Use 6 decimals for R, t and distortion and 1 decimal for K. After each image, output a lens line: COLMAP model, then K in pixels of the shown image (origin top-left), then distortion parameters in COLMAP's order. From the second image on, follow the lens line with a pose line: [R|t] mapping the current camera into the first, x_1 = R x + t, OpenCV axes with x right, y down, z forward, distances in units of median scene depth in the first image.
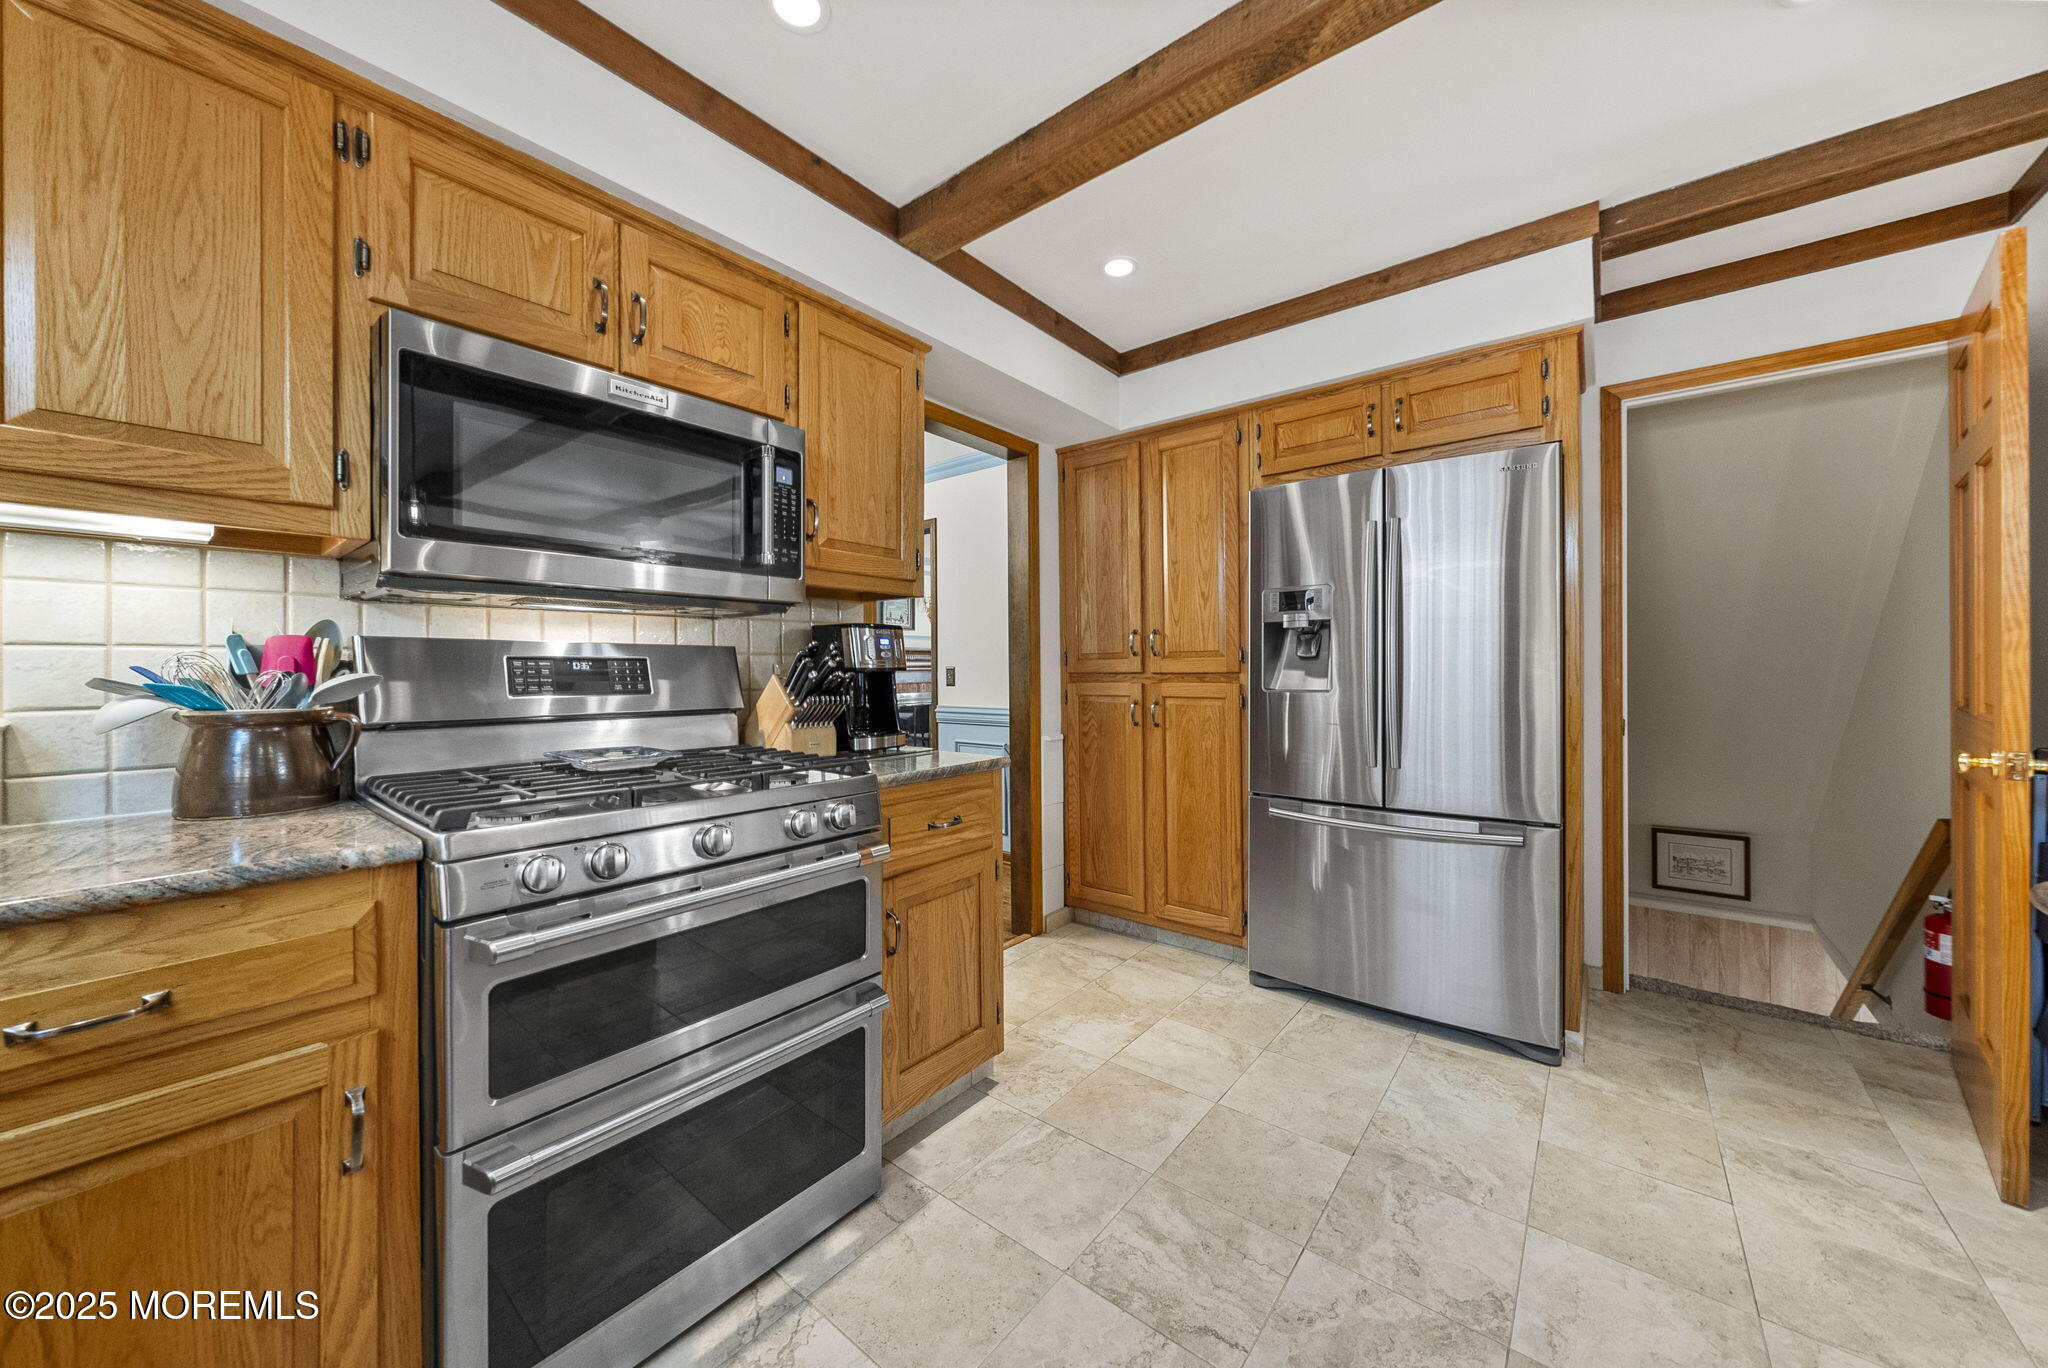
lens RADIAL K [[724.6, 0, 1025.4], [0, 724.6, 666.9], [0, 0, 1]] dist [-0.000440, 0.000062]
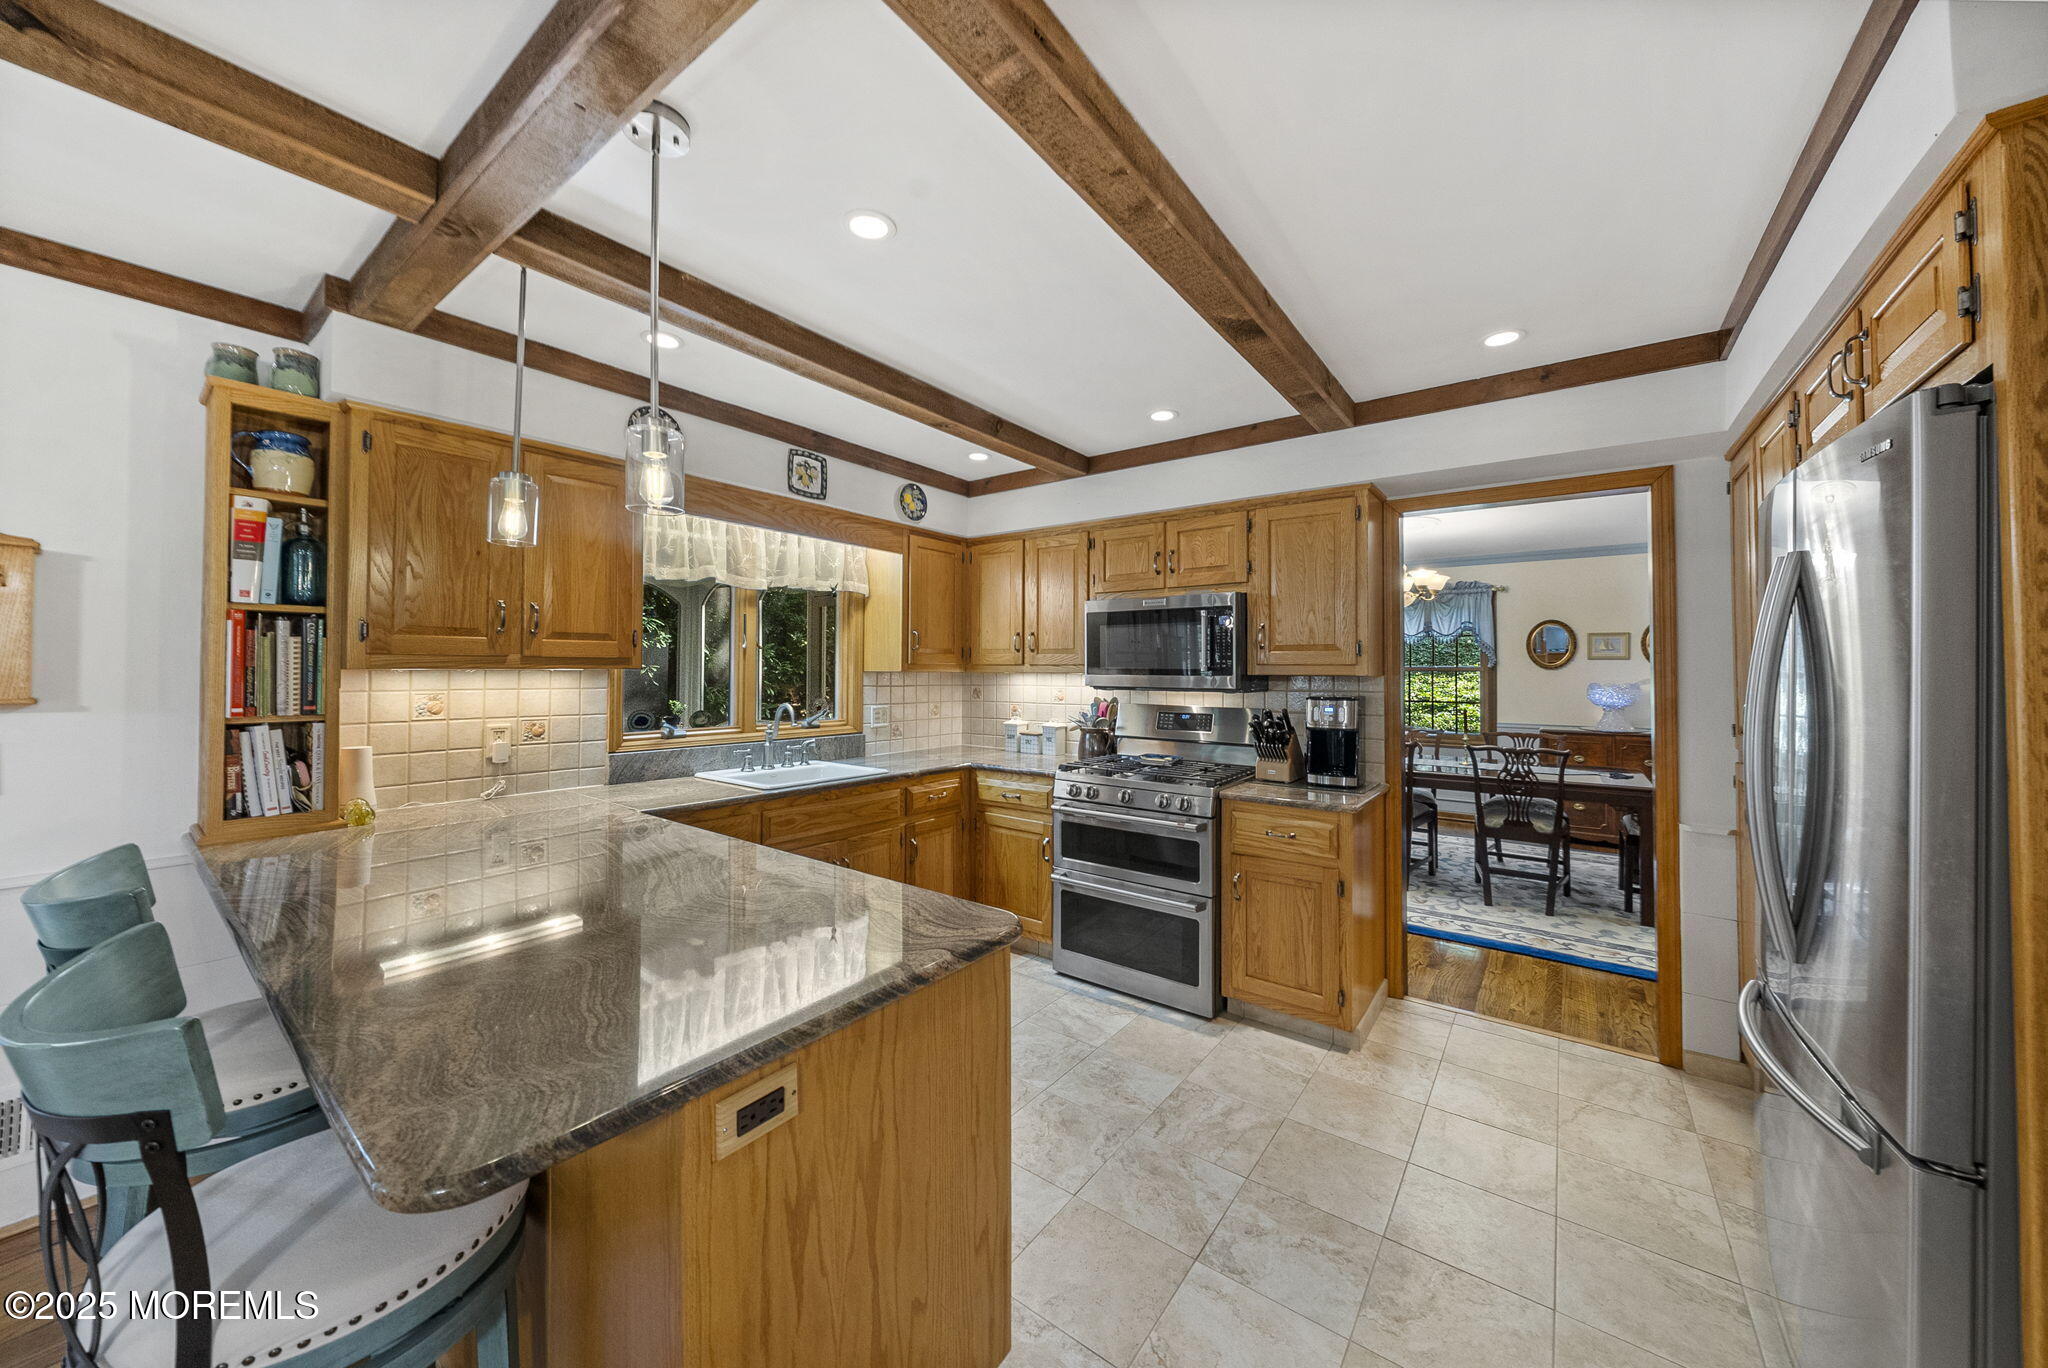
lens RADIAL K [[724.6, 0, 1029.6], [0, 724.6, 665.9], [0, 0, 1]] dist [-0.000440, 0.000062]
pose [[0.019733, -0.013613, -0.999713, 1.626440], [-0.006255, 0.999886, -0.013739, -0.129764], [0.999786, 0.006524, 0.019645, 0.518075]]
